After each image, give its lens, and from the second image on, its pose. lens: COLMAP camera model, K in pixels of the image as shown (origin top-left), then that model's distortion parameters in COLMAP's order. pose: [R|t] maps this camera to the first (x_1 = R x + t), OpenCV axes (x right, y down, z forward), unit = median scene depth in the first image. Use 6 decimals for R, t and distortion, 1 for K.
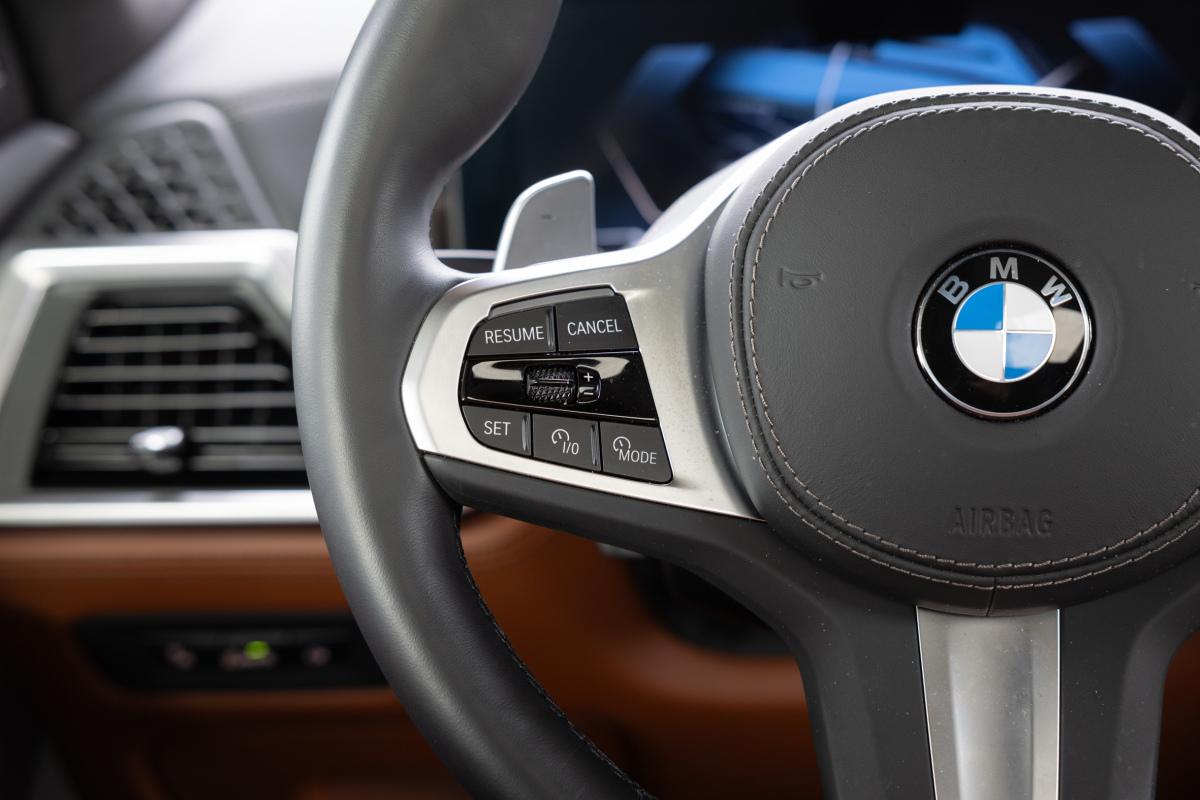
lens RADIAL K [[1886.2, 0, 599.8], [0, 1886.2, 395.9], [0, 0, 1]] dist [0.070363, 0.000000]
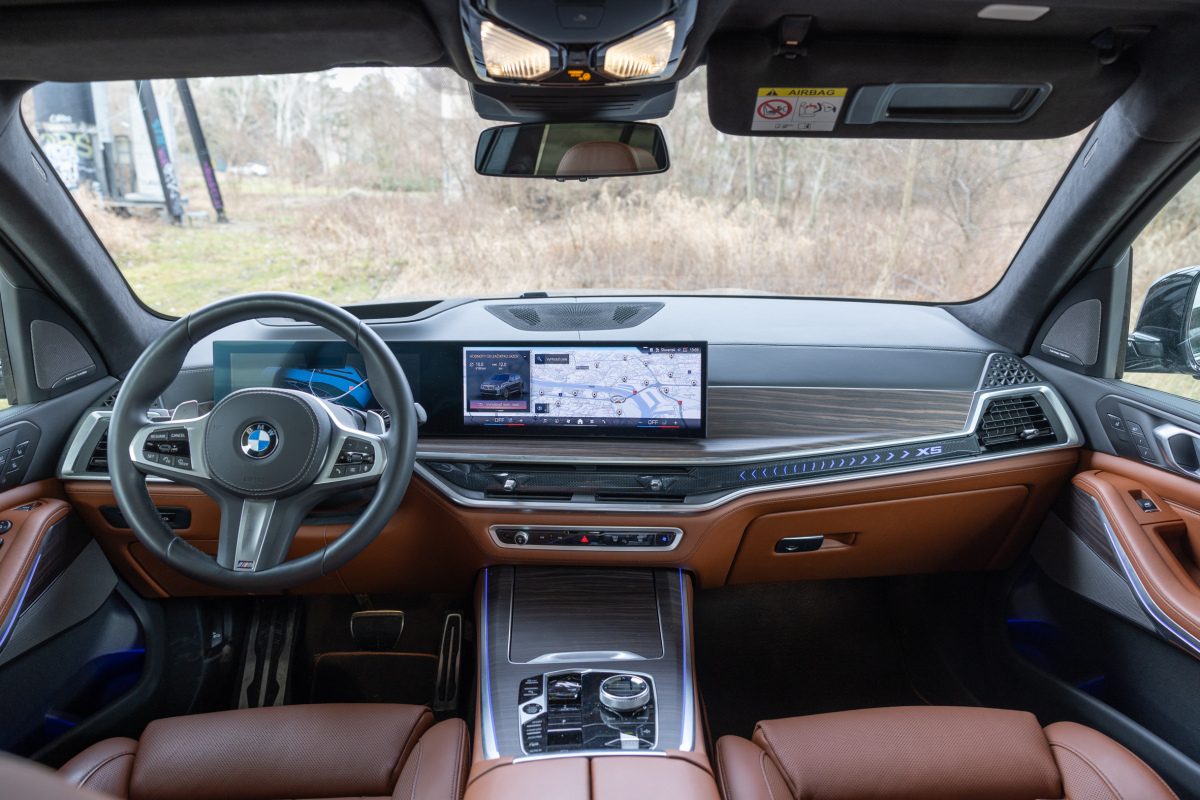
lens RADIAL K [[816.2, 0, 604.9], [0, 816.2, 400.4], [0, 0, 1]] dist [0.015745, -0.002728]
pose [[0.996714, 0.047645, 0.065510, 0.910140], [-0.041624, 0.995036, -0.090388, 0.016531], [-0.069492, 0.087364, 0.993750, -1.071305]]
